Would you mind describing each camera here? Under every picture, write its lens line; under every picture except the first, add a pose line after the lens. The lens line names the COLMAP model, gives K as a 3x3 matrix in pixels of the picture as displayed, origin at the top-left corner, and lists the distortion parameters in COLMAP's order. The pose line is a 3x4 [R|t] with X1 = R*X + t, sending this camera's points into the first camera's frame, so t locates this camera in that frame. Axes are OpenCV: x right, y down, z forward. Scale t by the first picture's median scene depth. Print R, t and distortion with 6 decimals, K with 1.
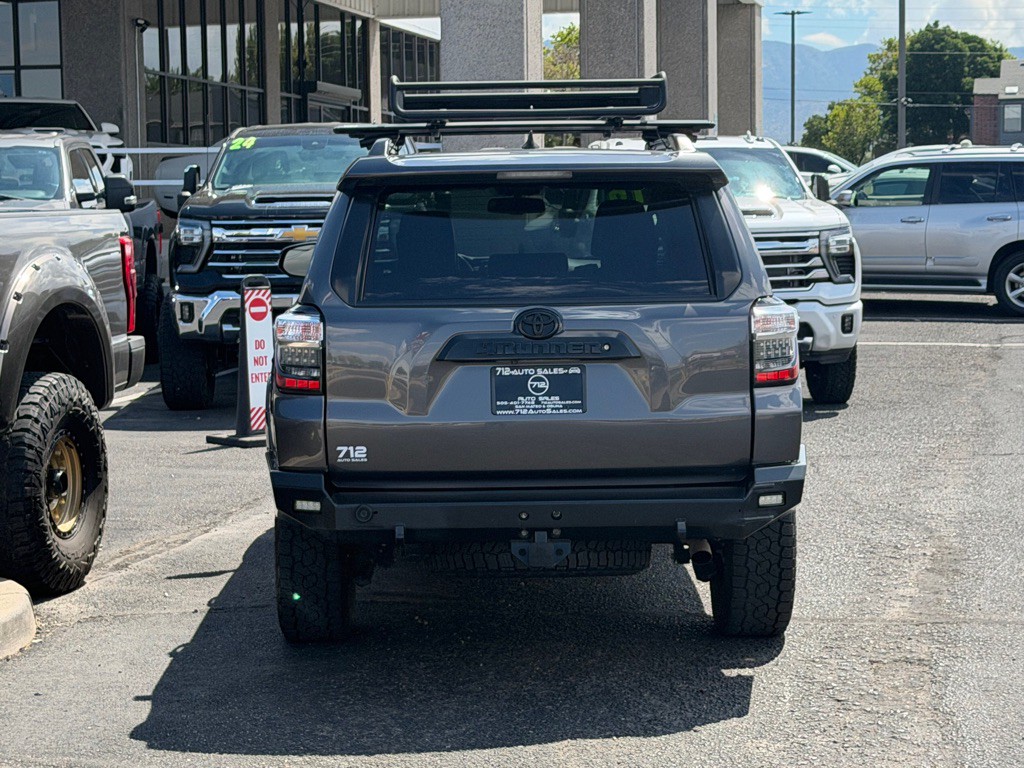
lens RADIAL K [[2210.0, 0, 527.0], [0, 2210.0, 399.9], [0, 0, 1]] dist [0.089194, 0.402907]
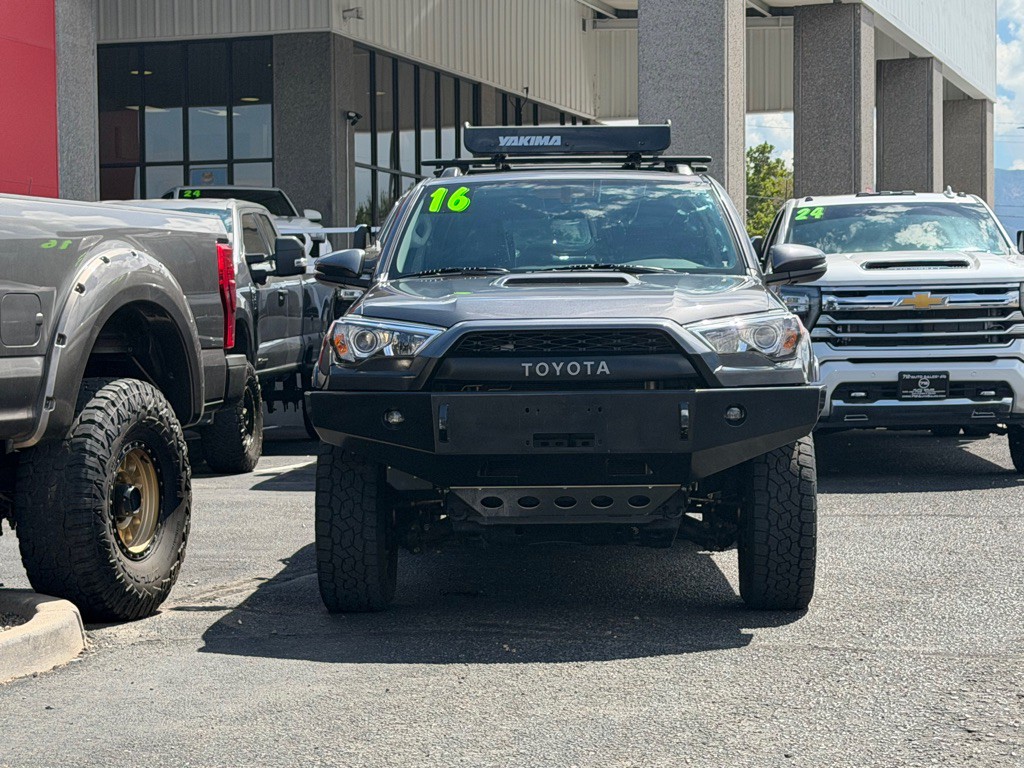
lens RADIAL K [[2213.1, 0, 545.9], [0, 2213.1, 407.5], [0, 0, 1]] dist [0.094333, 0.261681]
pose [[0.994868, 0.005360, -0.101035, 0.051015], [-0.010759, 0.998538, -0.052967, 0.046325], [0.100604, 0.053782, 0.993472, 0.108885]]
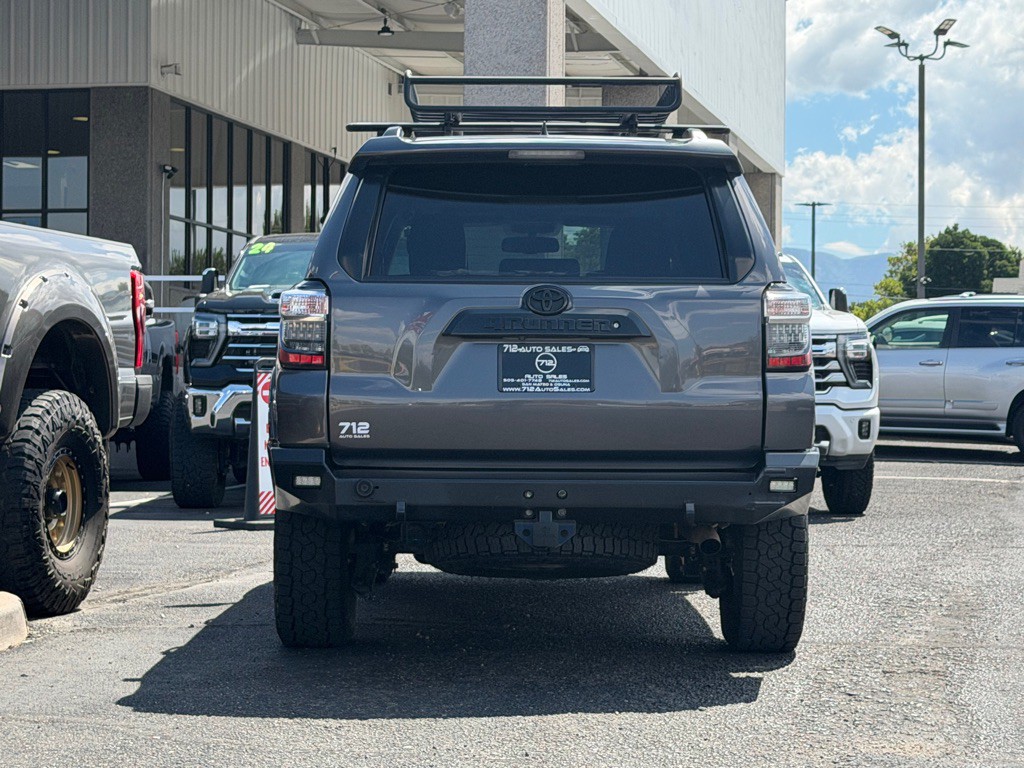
lens RADIAL K [[2210.0, 0, 527.0], [0, 2210.0, 399.9], [0, 0, 1]] dist [0.089194, 0.402907]
pose [[0.999755, 0.020077, -0.009327, 0.004766], [-0.020818, 0.995936, -0.087628, 0.074148], [0.007530, 0.087801, 0.996110, 0.019034]]
